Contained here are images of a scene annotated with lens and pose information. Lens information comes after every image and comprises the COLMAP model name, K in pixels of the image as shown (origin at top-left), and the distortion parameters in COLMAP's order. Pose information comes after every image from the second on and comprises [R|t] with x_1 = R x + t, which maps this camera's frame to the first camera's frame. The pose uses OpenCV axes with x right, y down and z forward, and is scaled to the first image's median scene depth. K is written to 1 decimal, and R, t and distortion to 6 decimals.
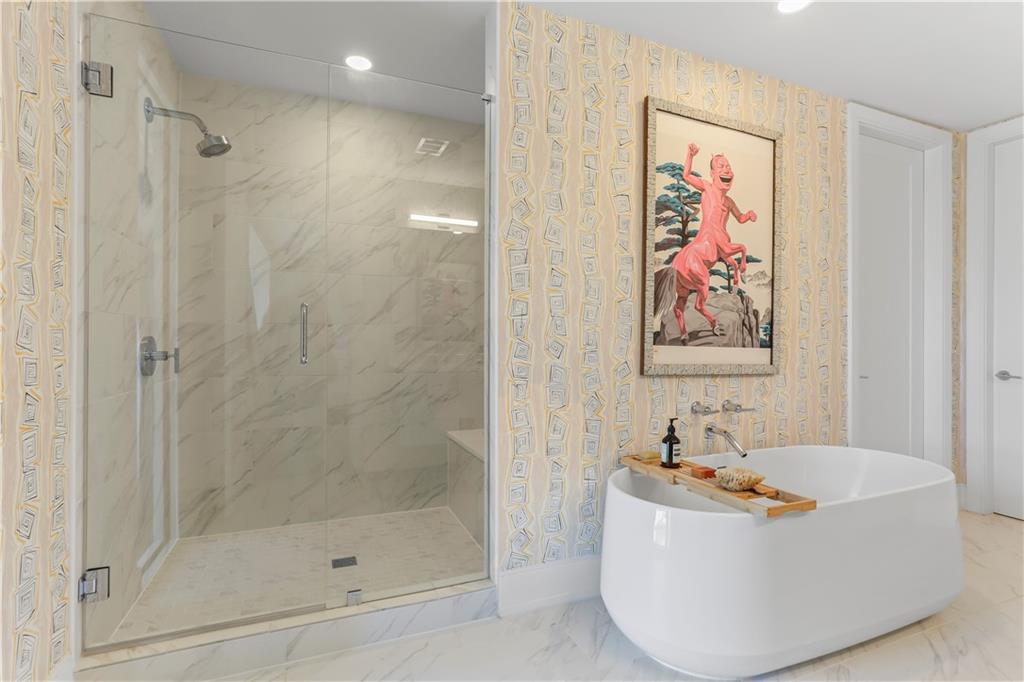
lens RADIAL K [[496.9, 0, 510.9], [0, 496.9, 339.7], [0, 0, 1]] dist [-0.036364, 0.022166]
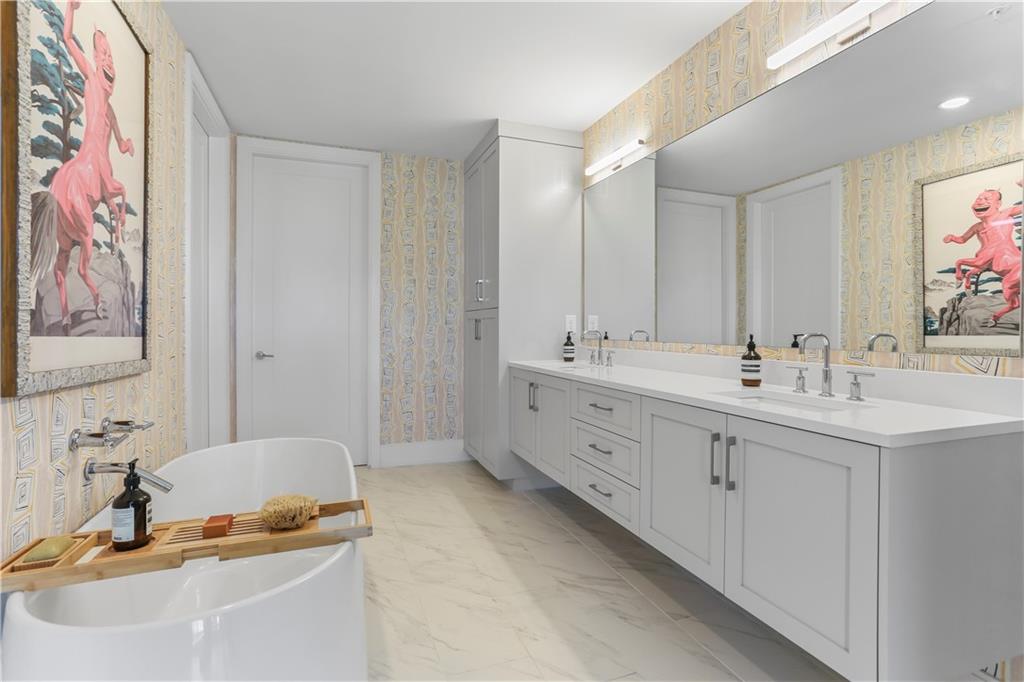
lens RADIAL K [[496.9, 0, 517.1], [0, 496.9, 335.7], [0, 0, 1]] dist [-0.036364, 0.022166]
pose [[0.033468, -0.021738, 0.999203, -0.196837], [-0.002550, 0.999758, 0.021835, -0.001853], [-0.999437, -0.003279, 0.033404, 0.452209]]
